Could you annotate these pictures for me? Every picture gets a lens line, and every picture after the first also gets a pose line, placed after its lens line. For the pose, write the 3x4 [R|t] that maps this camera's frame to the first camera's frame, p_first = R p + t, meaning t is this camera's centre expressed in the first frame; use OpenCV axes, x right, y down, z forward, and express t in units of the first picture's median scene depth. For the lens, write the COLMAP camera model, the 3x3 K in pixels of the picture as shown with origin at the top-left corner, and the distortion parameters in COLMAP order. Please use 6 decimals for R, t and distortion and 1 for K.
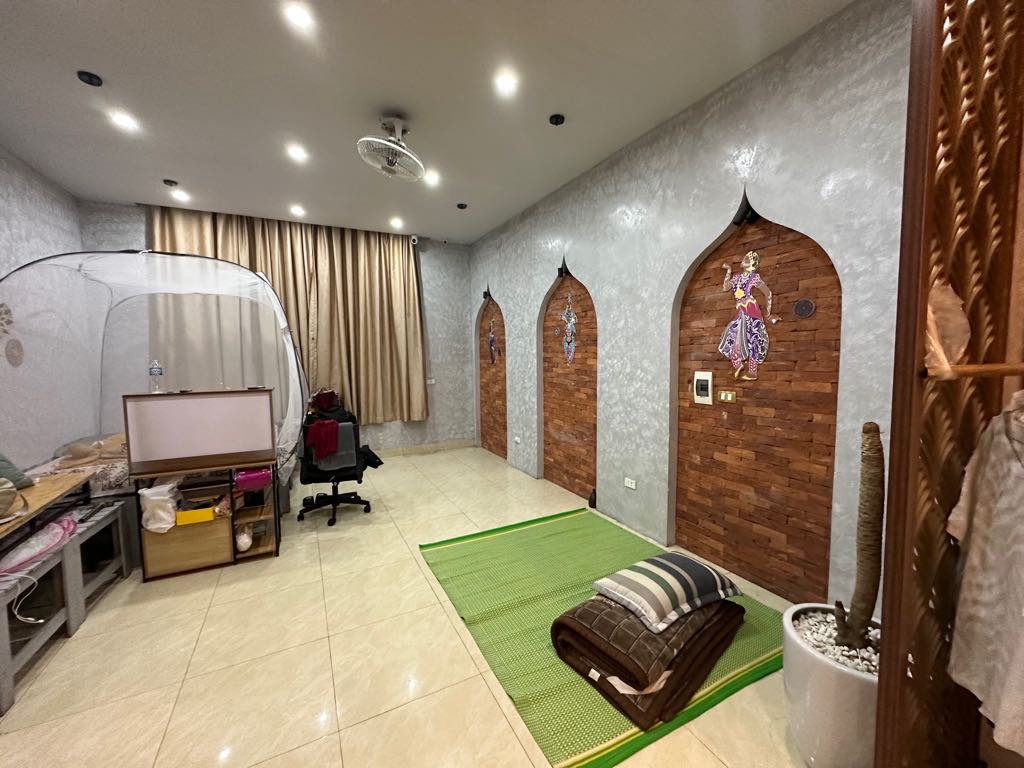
lens RADIAL K [[407.5, 0, 515.2], [0, 407.5, 383.4], [0, 0, 1]] dist [-0.003406, 0.000800]
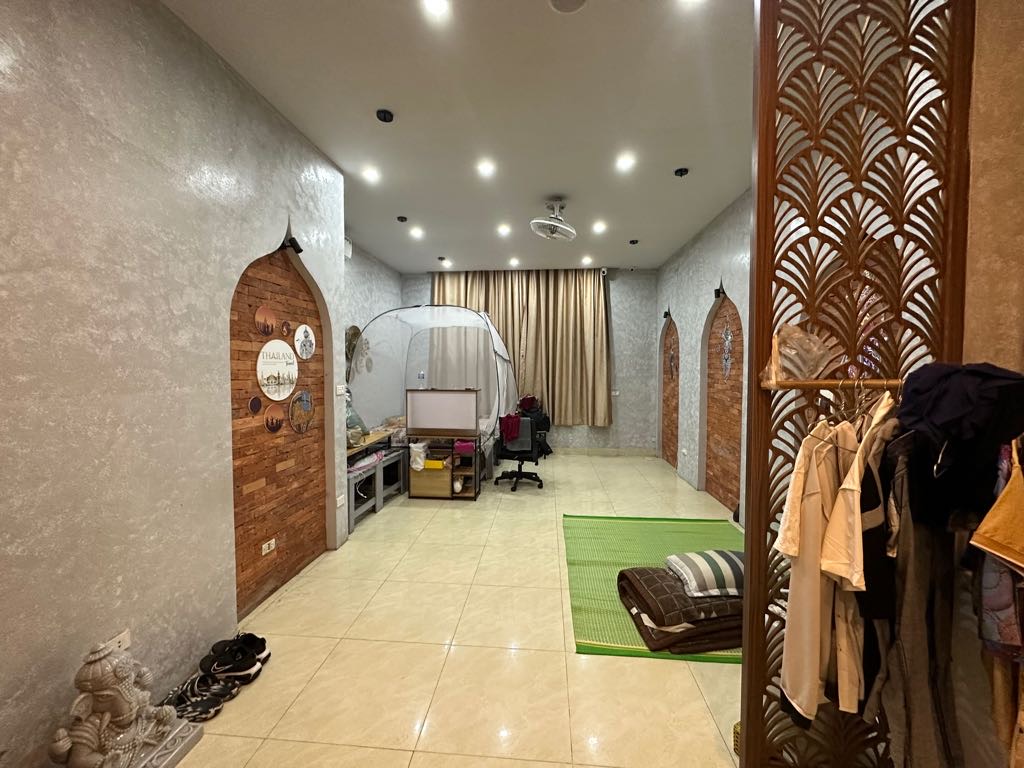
lens RADIAL K [[407.5, 0, 516.2], [0, 407.5, 382.5], [0, 0, 1]] dist [-0.003406, 0.000800]
pose [[0.847730, 0.031745, -0.529477, 0.250898], [-0.051850, 0.998386, -0.023157, 0.010073], [0.527887, 0.047085, 0.848008, -0.167571]]
